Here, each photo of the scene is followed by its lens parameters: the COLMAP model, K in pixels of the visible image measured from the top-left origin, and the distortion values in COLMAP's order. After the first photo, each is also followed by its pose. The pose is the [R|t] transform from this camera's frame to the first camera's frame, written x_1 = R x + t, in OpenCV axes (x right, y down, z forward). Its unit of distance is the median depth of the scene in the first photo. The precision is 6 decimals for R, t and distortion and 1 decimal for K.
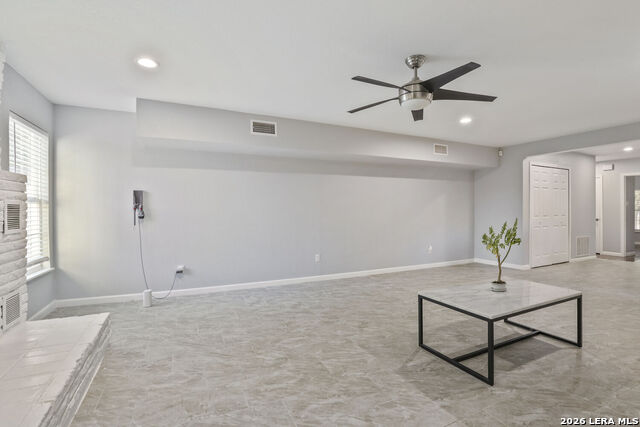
lens RADIAL K [[293.2, 0, 320.3], [0, 293.2, 211.1], [0, 0, 1]] dist [0.000366, 0.000122]
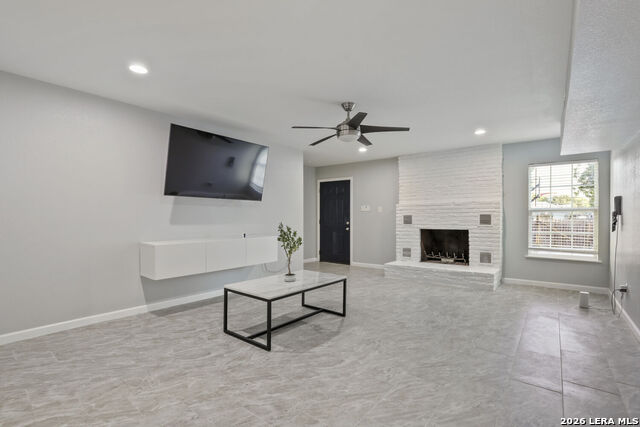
lens RADIAL K [[293.2, 0, 318.9], [0, 293.2, 216.8], [0, 0, 1]] dist [0.000366, 0.000122]
pose [[-0.897757, -0.006756, -0.440439, 0.872942], [-0.006837, 0.999976, -0.001404, 0.006623], [0.440438, 0.001751, -0.897781, 1.803767]]
